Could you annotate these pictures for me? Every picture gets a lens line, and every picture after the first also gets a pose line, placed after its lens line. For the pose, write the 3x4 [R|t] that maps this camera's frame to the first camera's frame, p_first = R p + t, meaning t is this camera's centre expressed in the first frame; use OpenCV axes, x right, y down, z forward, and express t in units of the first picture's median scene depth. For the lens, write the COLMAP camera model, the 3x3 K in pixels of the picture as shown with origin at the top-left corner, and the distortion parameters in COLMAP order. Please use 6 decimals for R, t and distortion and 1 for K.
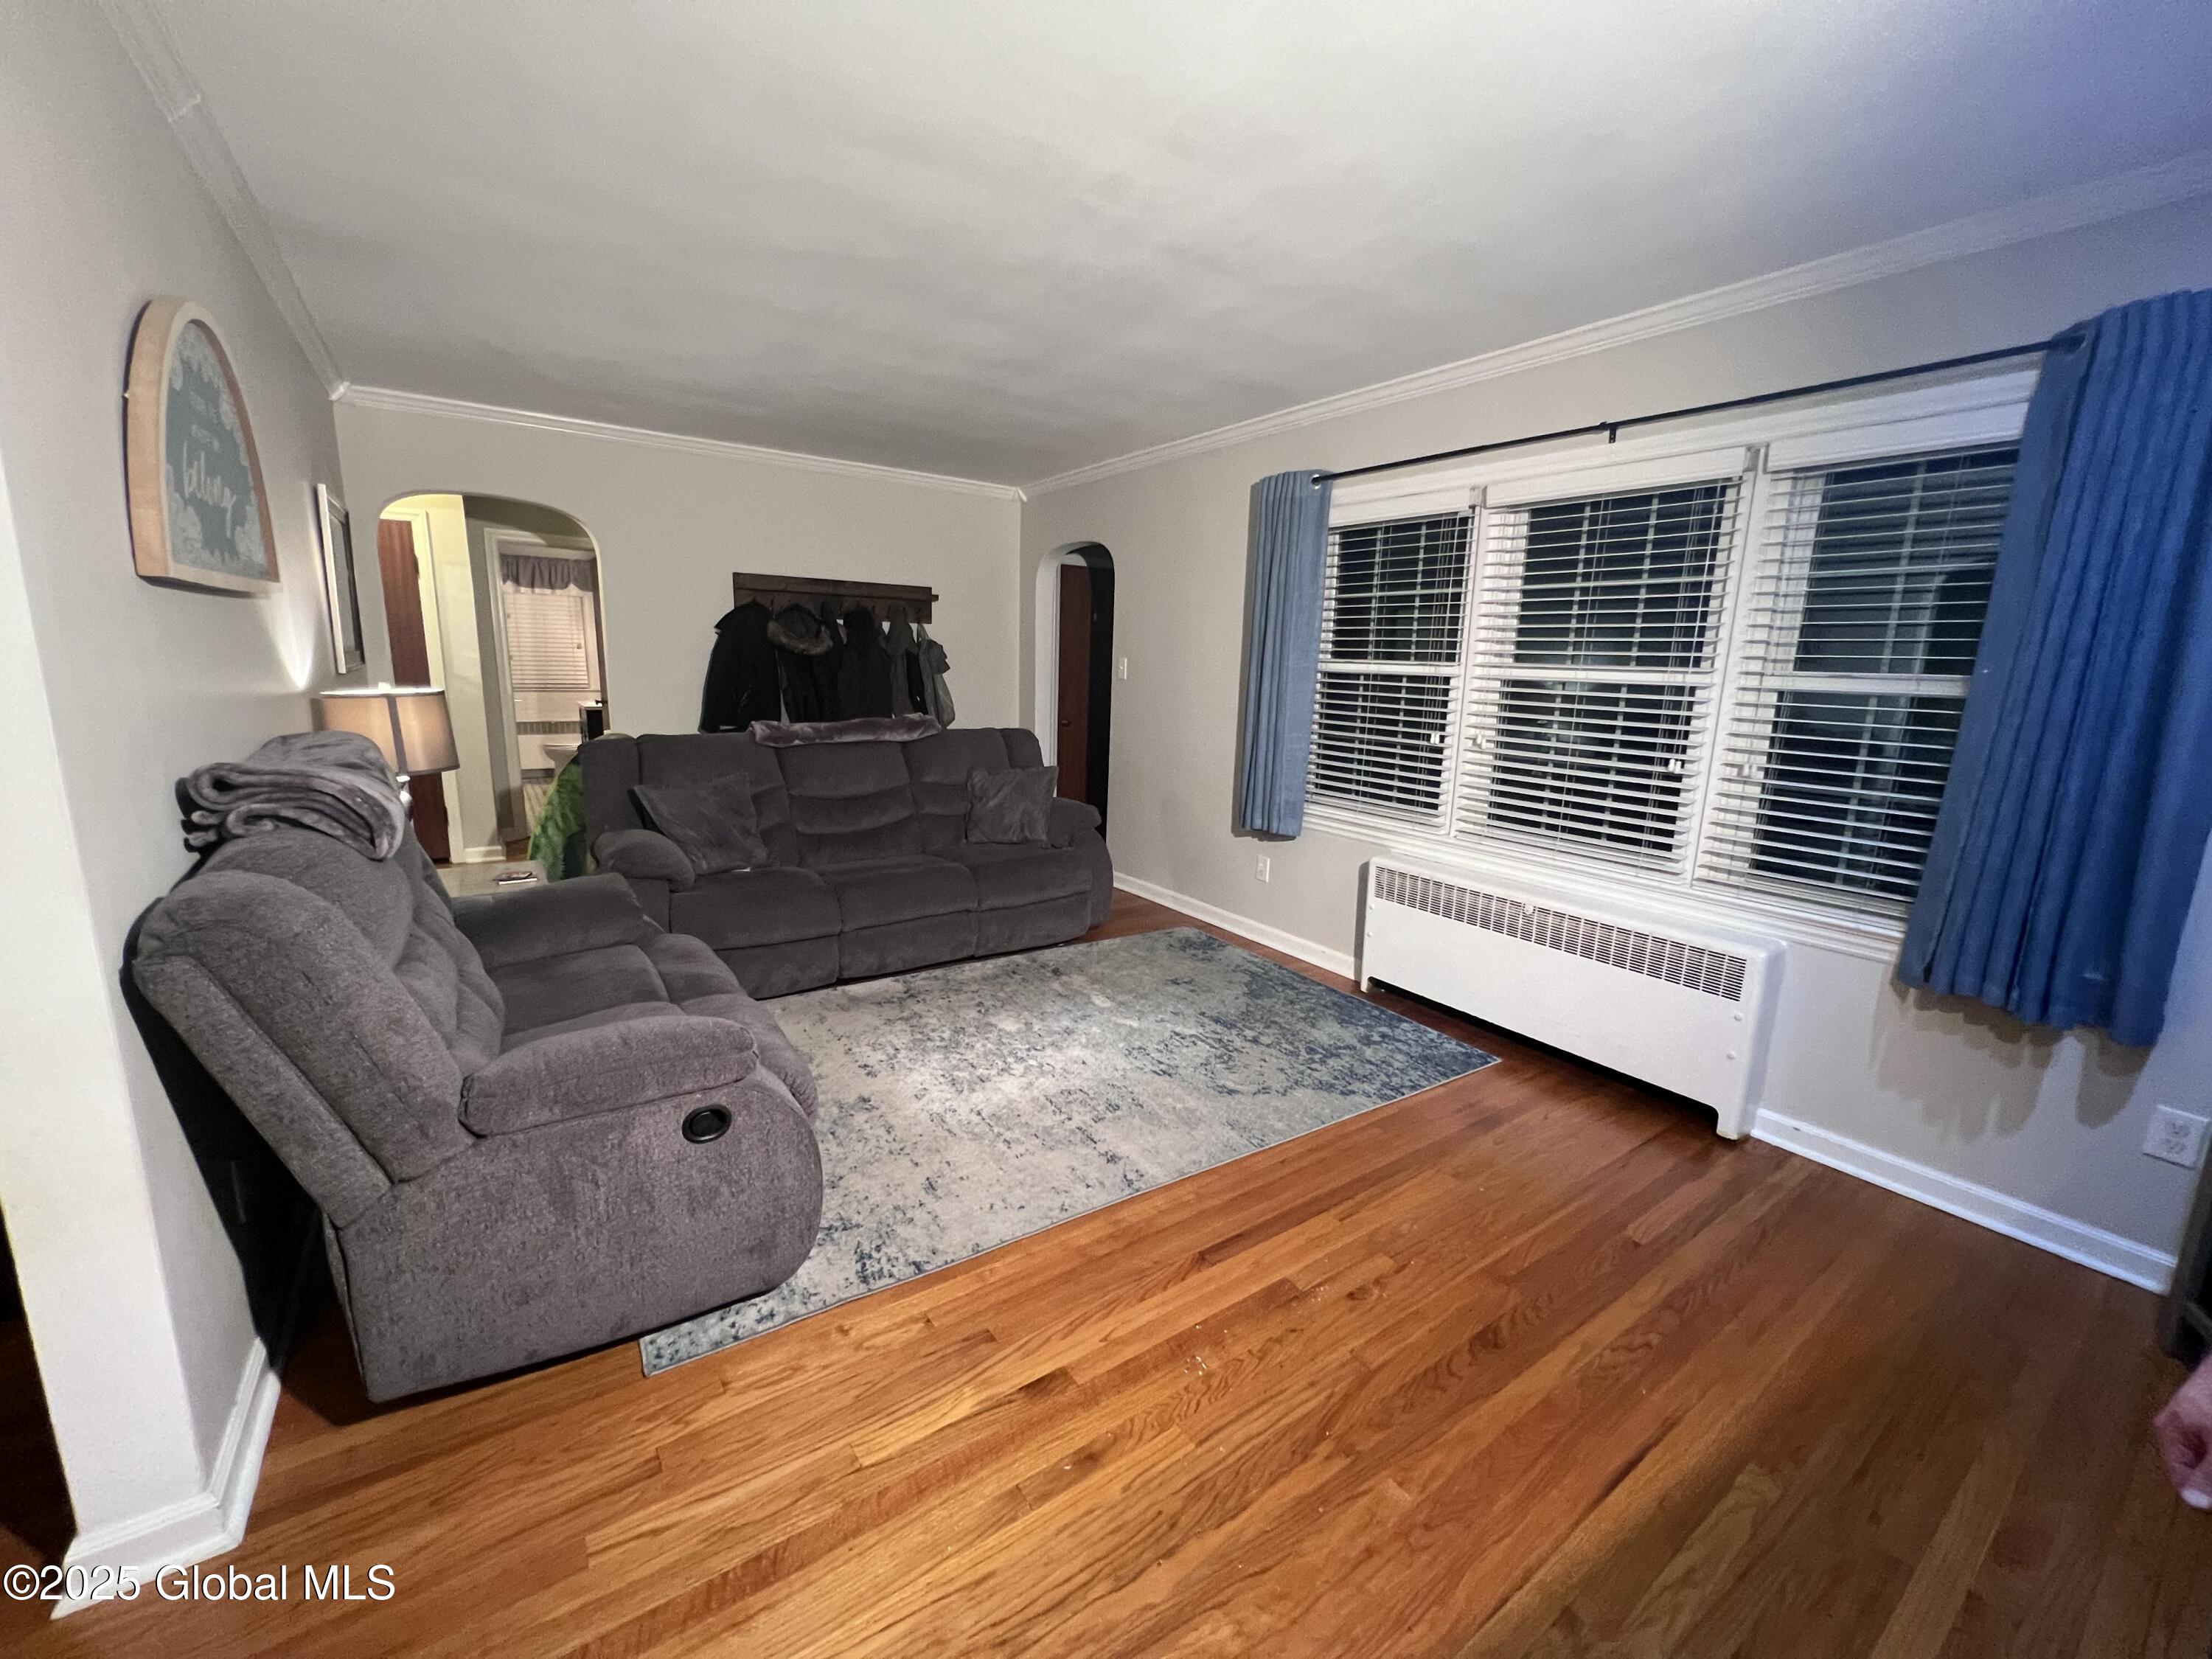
lens RADIAL K [[893.2, 0, 1109.5], [0, 893.2, 832.8], [0, 0, 1]] dist [-0.002018, -0.000252]
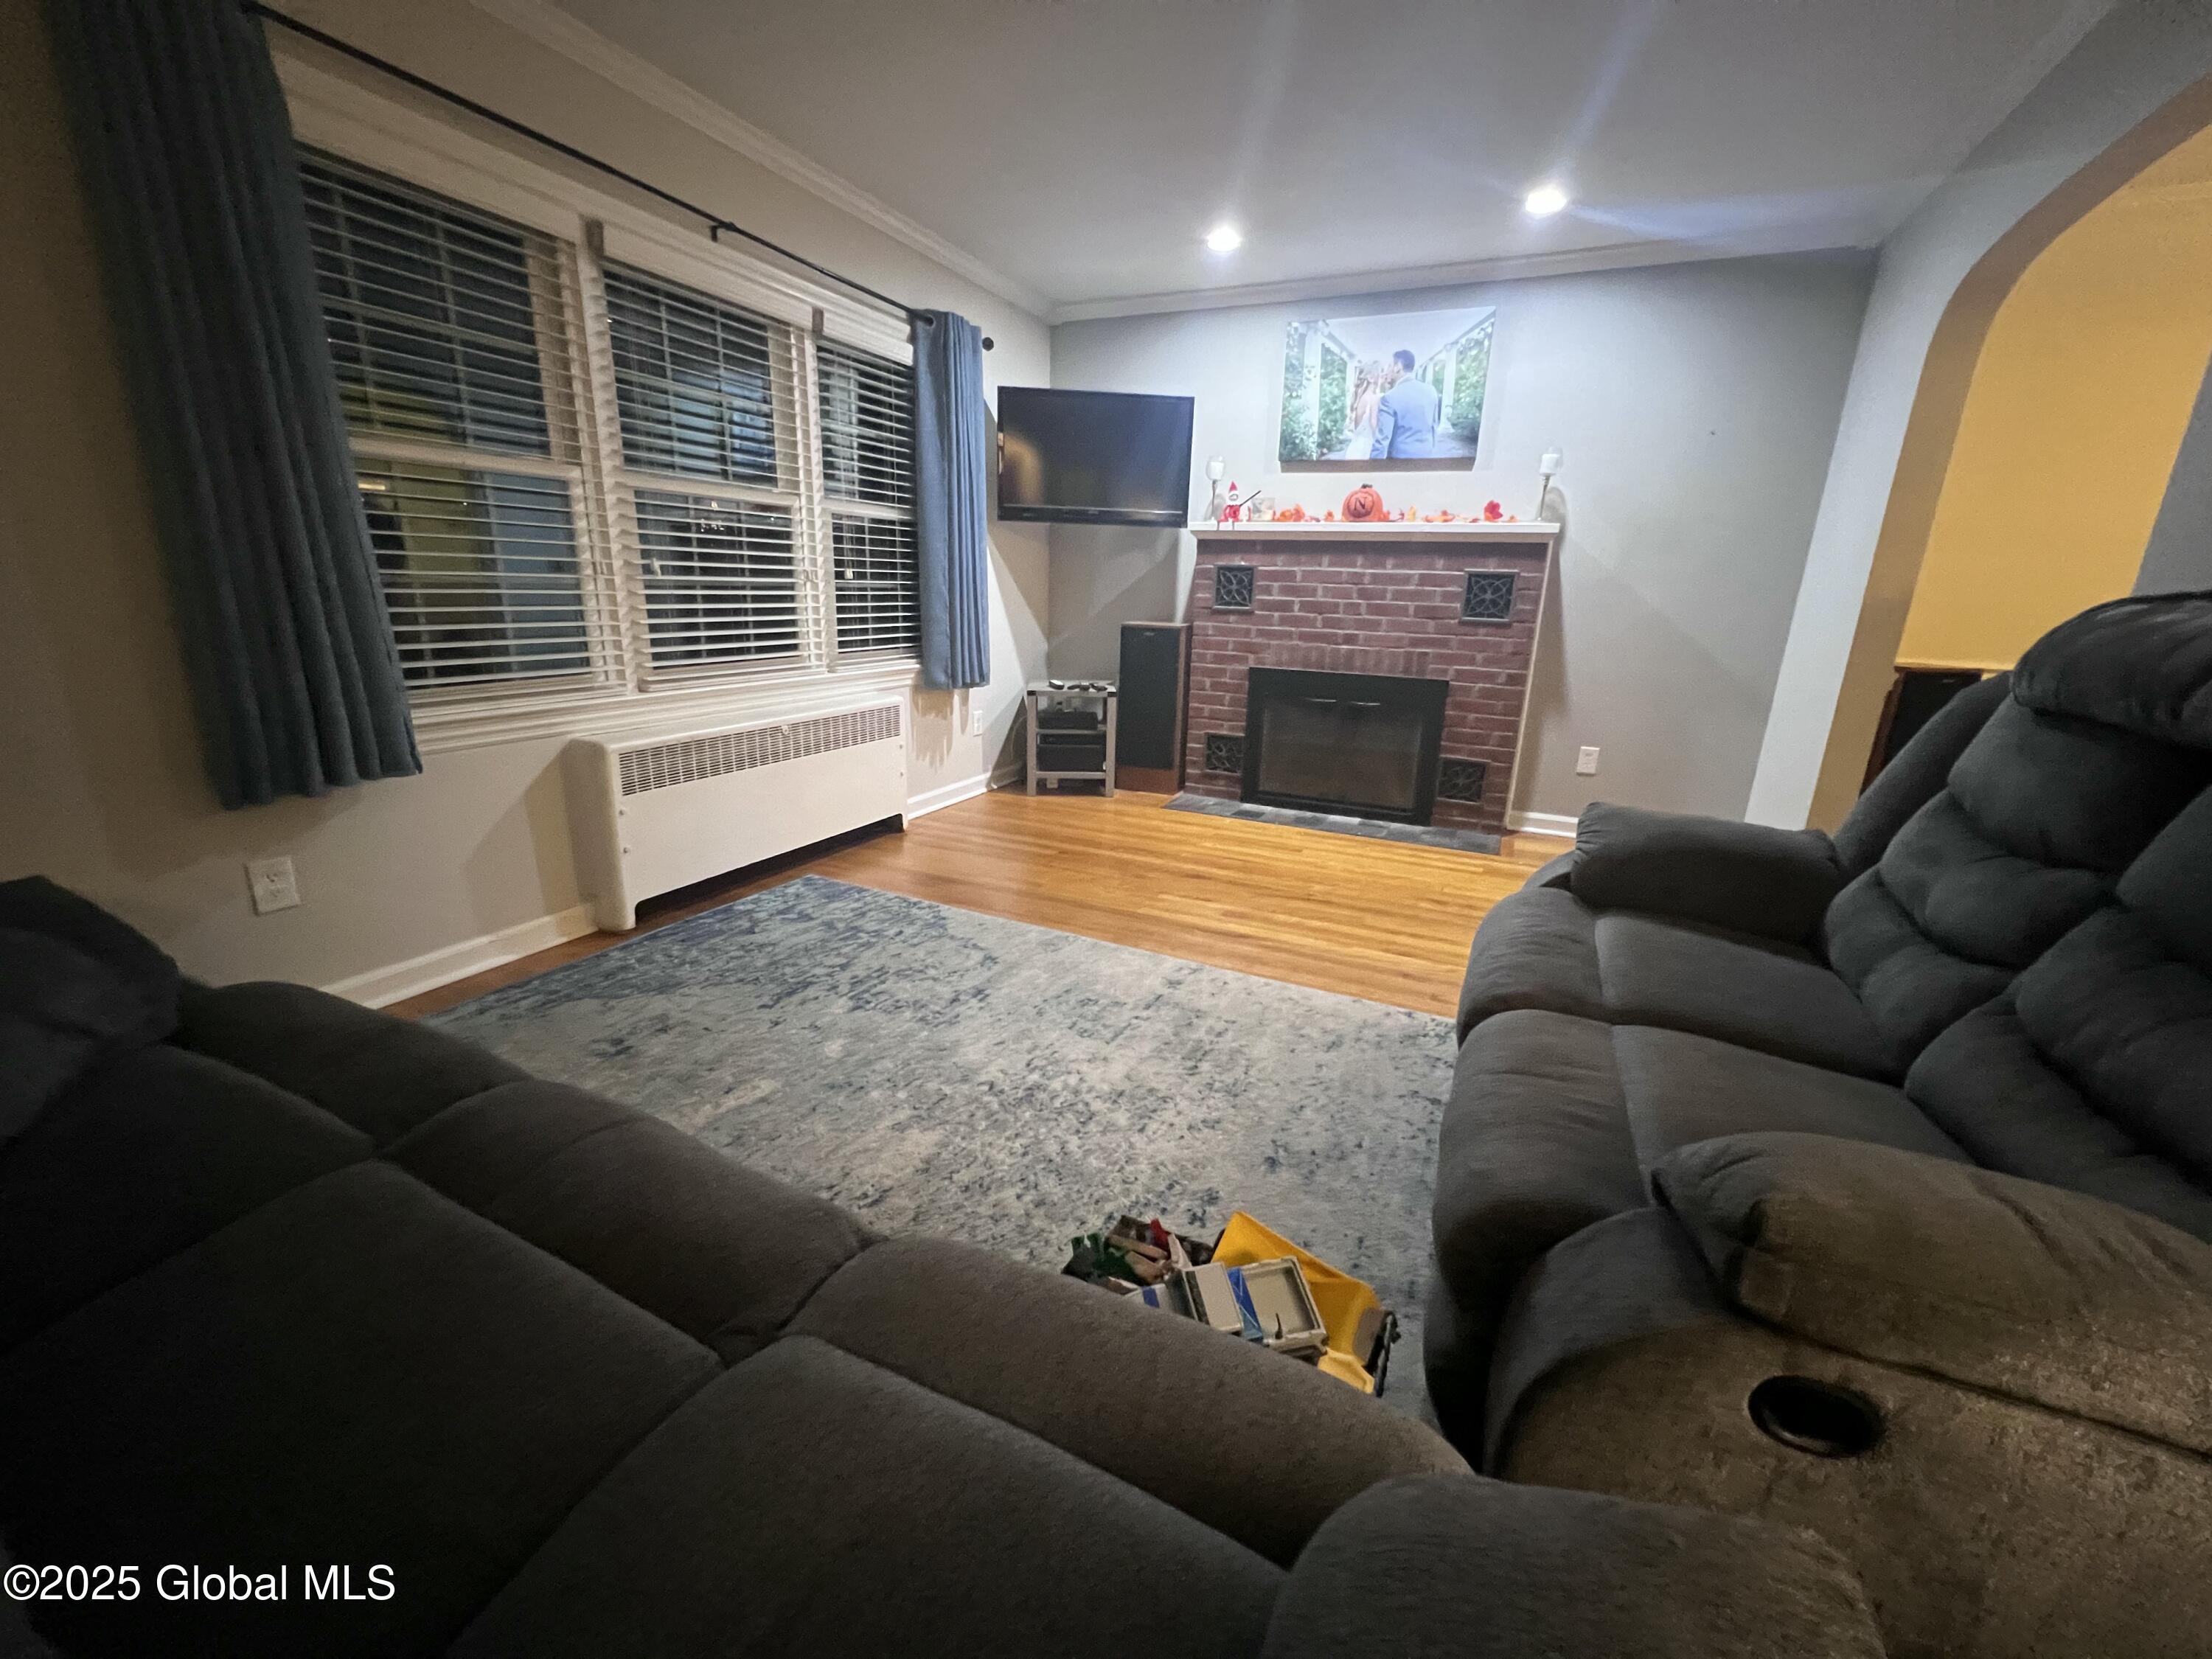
lens RADIAL K [[886.4, 0, 1107.9], [0, 886.4, 835.8], [0, 0, 1]] dist [-0.001423, 0.000161]
pose [[-0.501331, -0.283364, 0.817541, -0.577739], [0.121771, 0.912345, 0.390895, -0.154030], [-0.856644, 0.295520, -0.422881, 1.122618]]
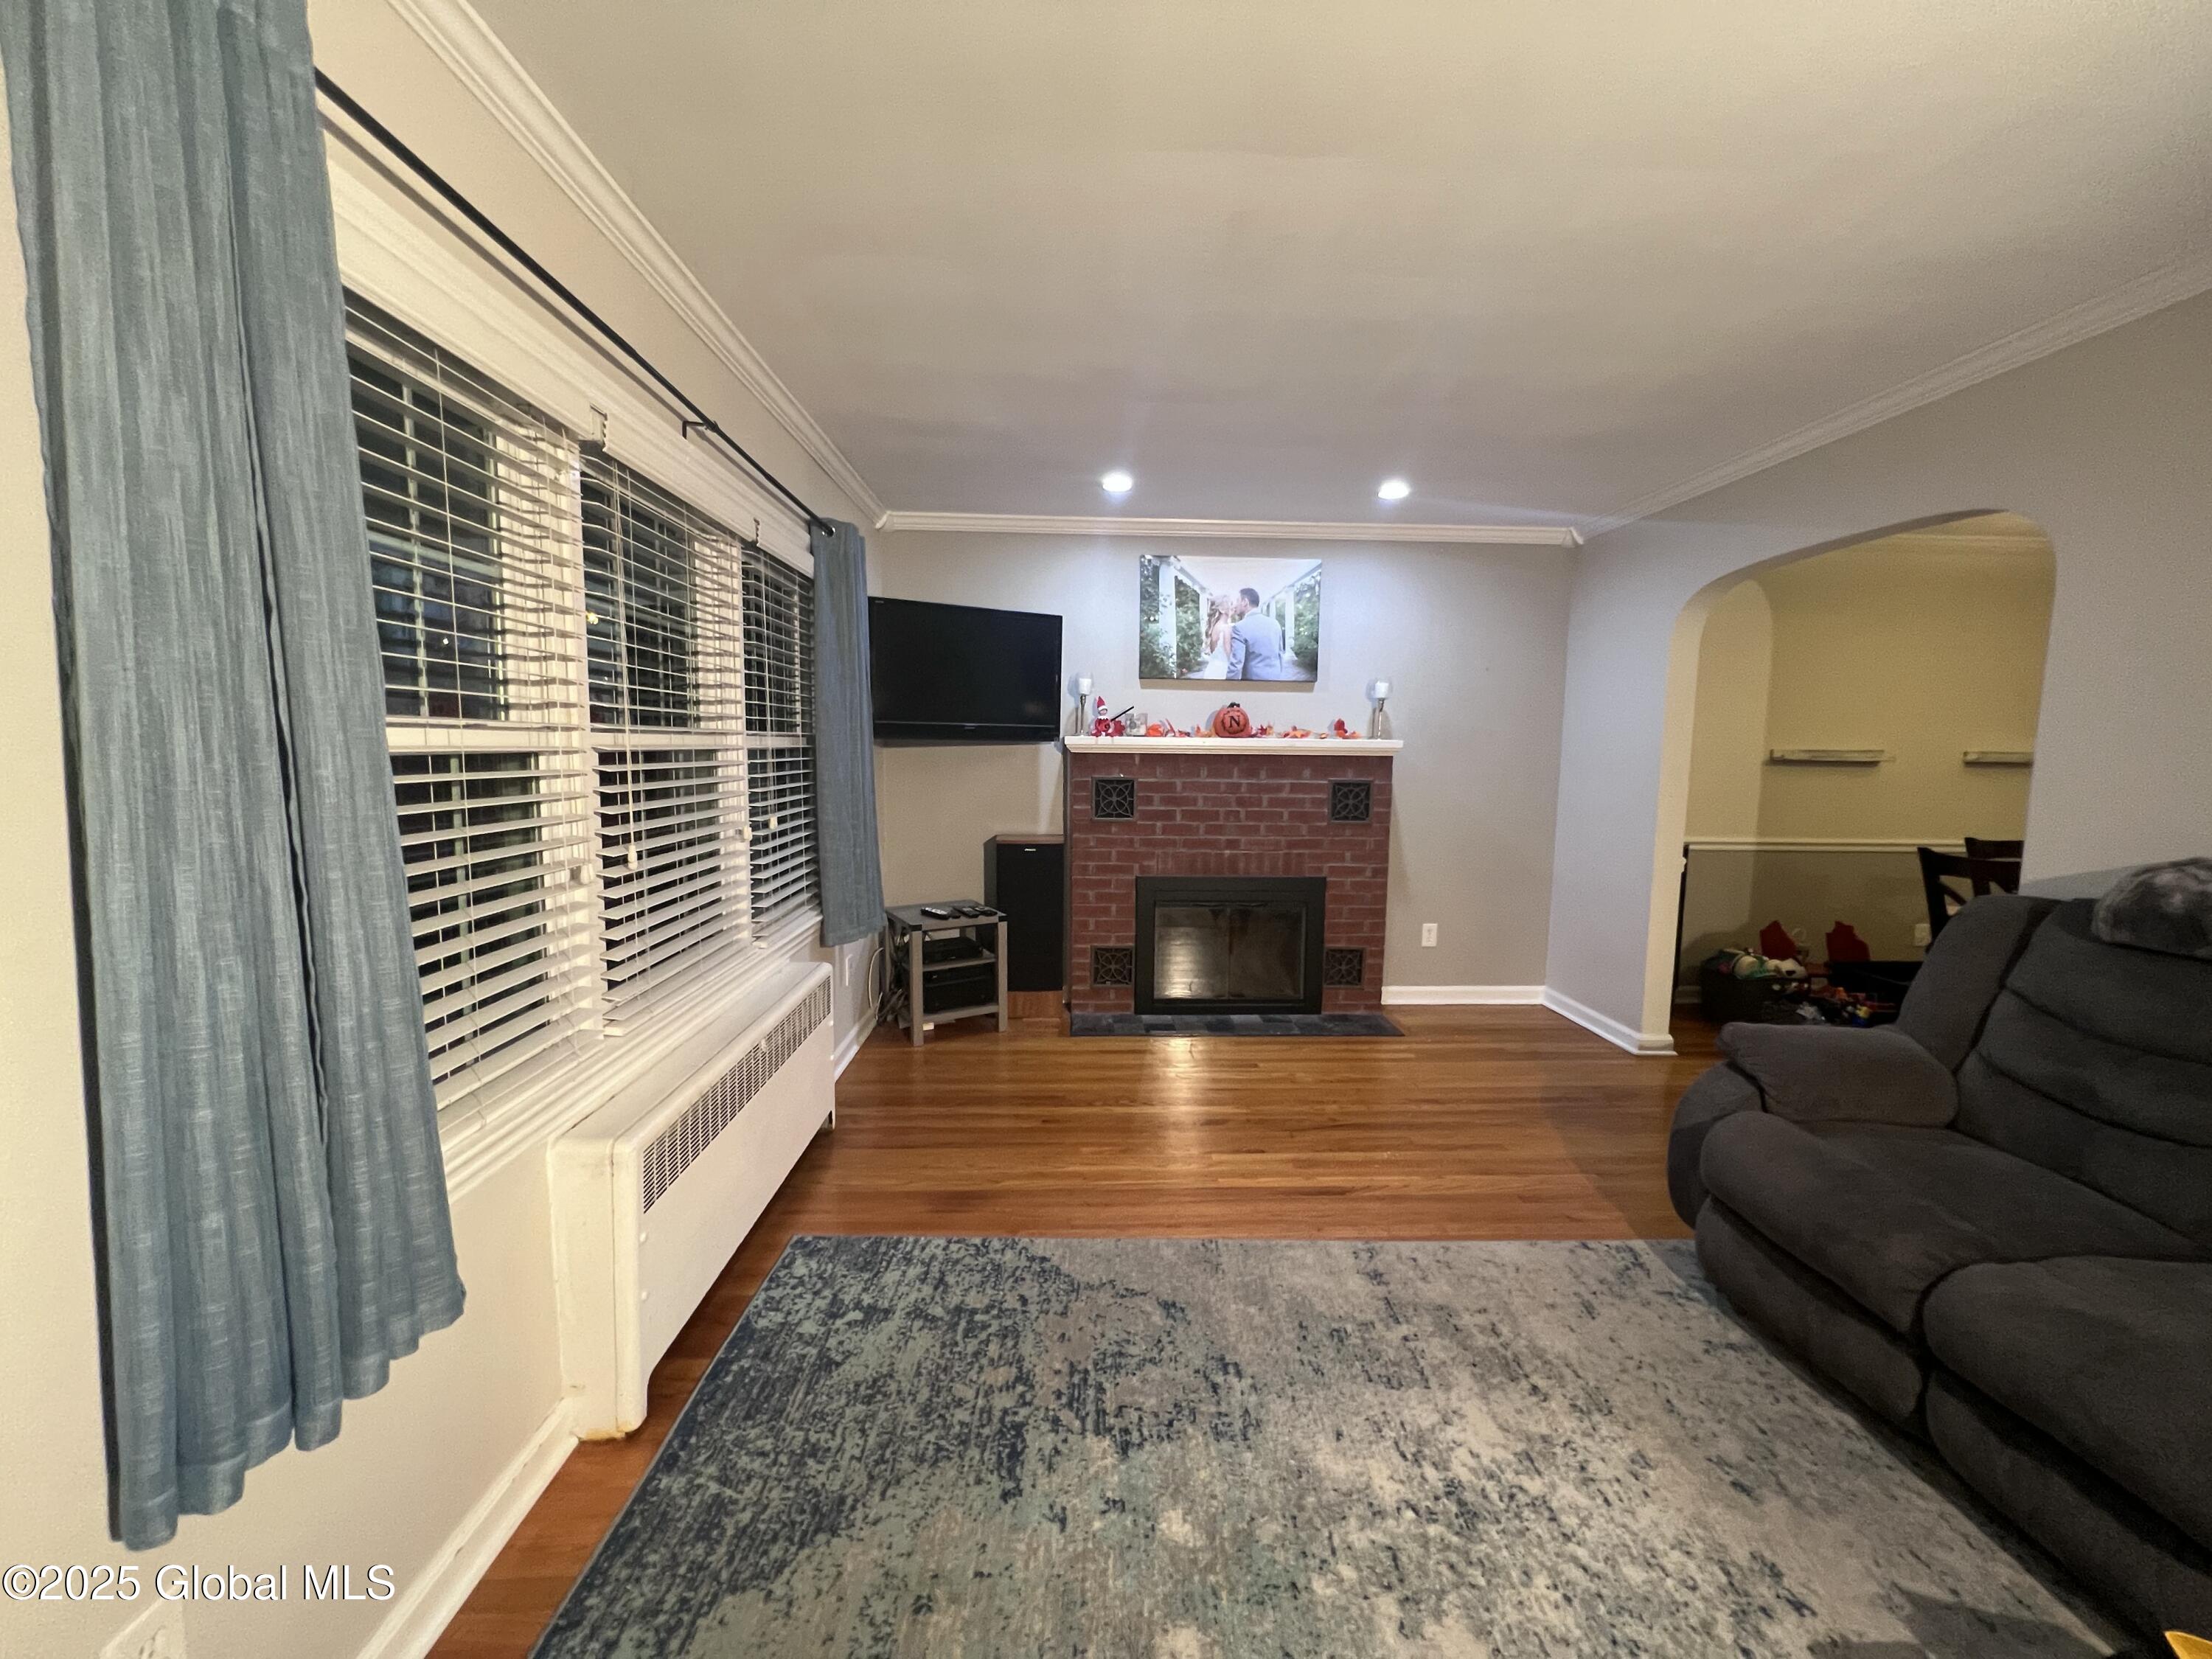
lens RADIAL K [[893.2, 0, 1111.1], [0, 893.2, 826.3], [0, 0, 1]] dist [-0.002018, -0.000252]
pose [[-0.841428, -0.091833, 0.532509, -0.168169], [0.066172, 0.960526, 0.270205, -0.274638], [-0.536303, 0.262595, -0.802137, 1.372712]]
